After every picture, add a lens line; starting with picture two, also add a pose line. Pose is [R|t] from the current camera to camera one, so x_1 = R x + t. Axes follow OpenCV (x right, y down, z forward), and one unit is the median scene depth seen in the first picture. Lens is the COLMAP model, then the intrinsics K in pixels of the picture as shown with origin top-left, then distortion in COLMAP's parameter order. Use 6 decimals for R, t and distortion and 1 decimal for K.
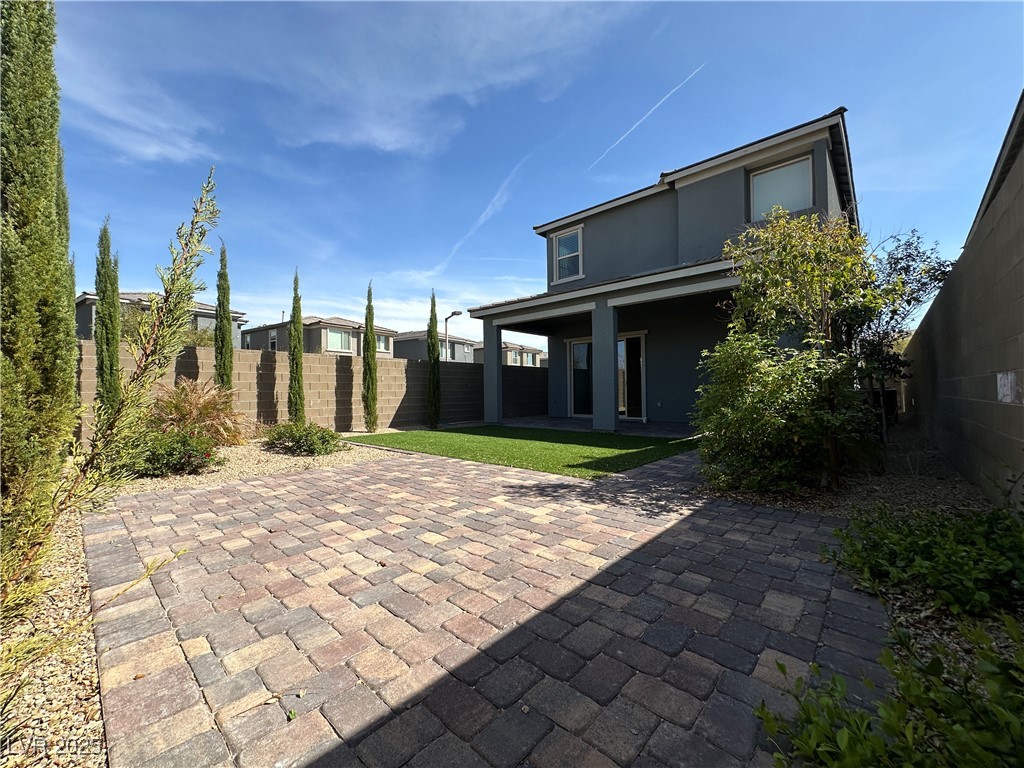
lens RADIAL K [[407.4, 0, 513.0], [0, 407.4, 388.0], [0, 0, 1]] dist [0.002713, 0.000090]
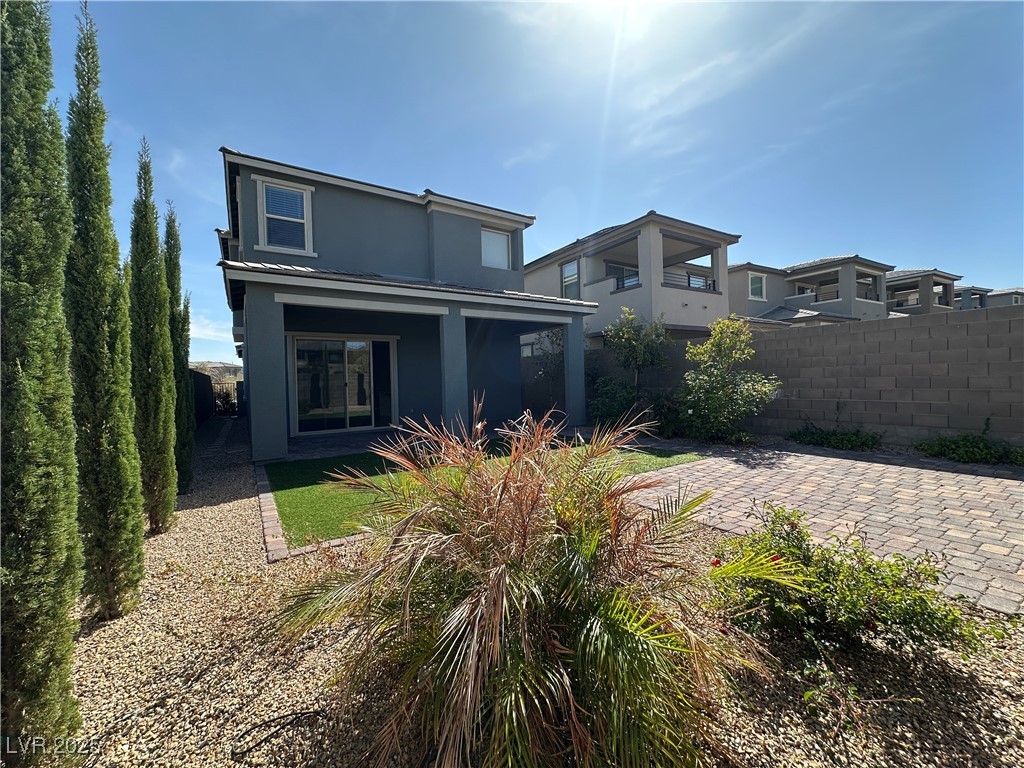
lens RADIAL K [[407.4, 0, 511.2], [0, 407.4, 384.4], [0, 0, 1]] dist [0.002713, 0.000090]
pose [[0.263717, -0.005293, 0.964585, -0.585299], [0.011038, 0.999936, 0.002469, -0.026878], [-0.964537, 0.009996, 0.263759, 0.518857]]
